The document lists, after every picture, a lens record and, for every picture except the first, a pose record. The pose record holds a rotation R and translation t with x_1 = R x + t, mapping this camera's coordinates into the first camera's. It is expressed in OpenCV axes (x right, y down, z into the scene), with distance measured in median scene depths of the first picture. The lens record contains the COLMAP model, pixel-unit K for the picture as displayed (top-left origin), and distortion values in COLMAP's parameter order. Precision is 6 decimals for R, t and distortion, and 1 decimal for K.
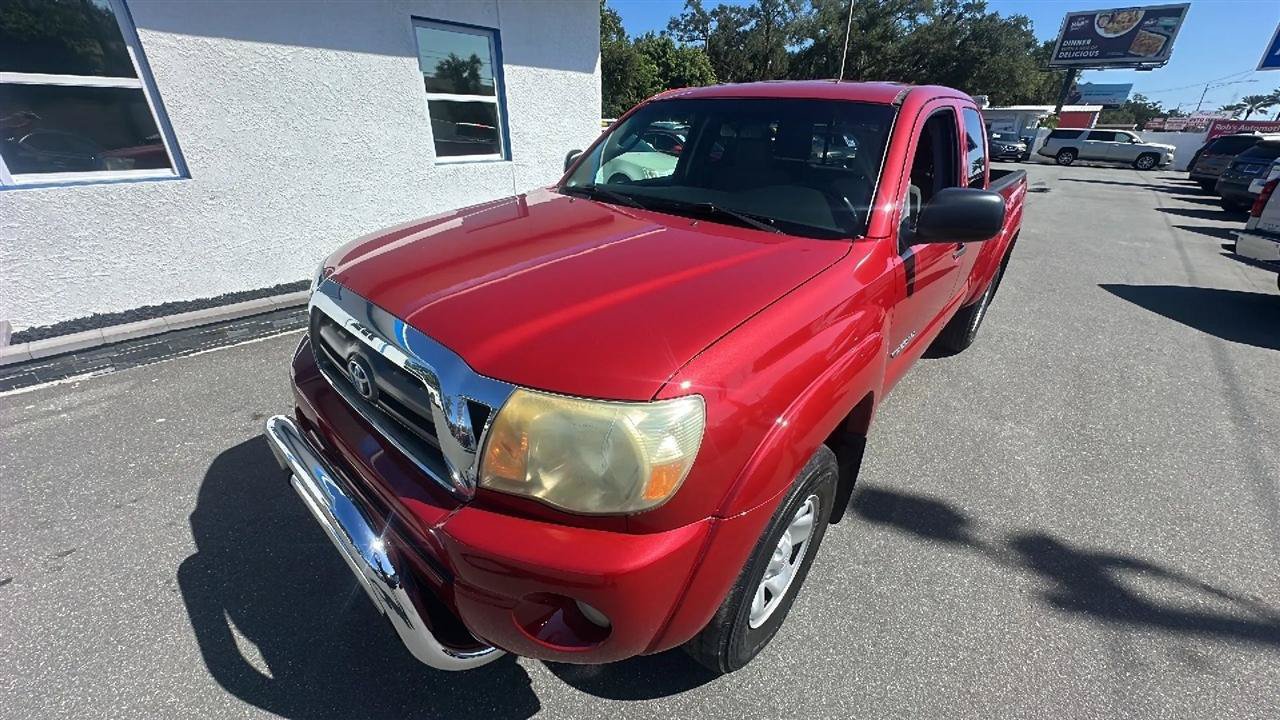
lens RADIAL K [[487.7, 0, 640.0], [0, 487.7, 360.0], [0, 0, 1]] dist [-0.003822, 0.000445]
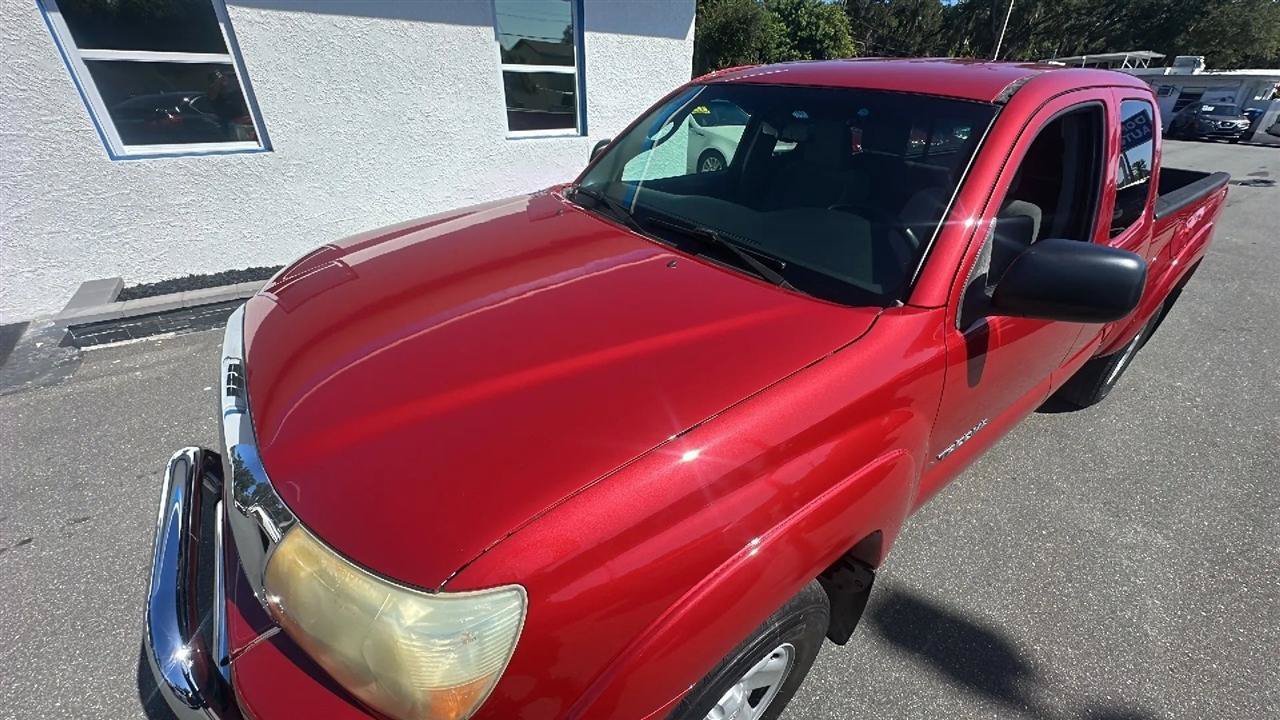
lens RADIAL K [[487.7, 0, 640.0], [0, 487.7, 360.0], [0, 0, 1]] dist [-0.003822, 0.000445]
pose [[0.976176, 0.110943, -0.186471, 0.077230], [-0.099664, 0.992637, 0.068840, -0.061579], [0.192735, -0.048616, 0.980046, 0.079591]]
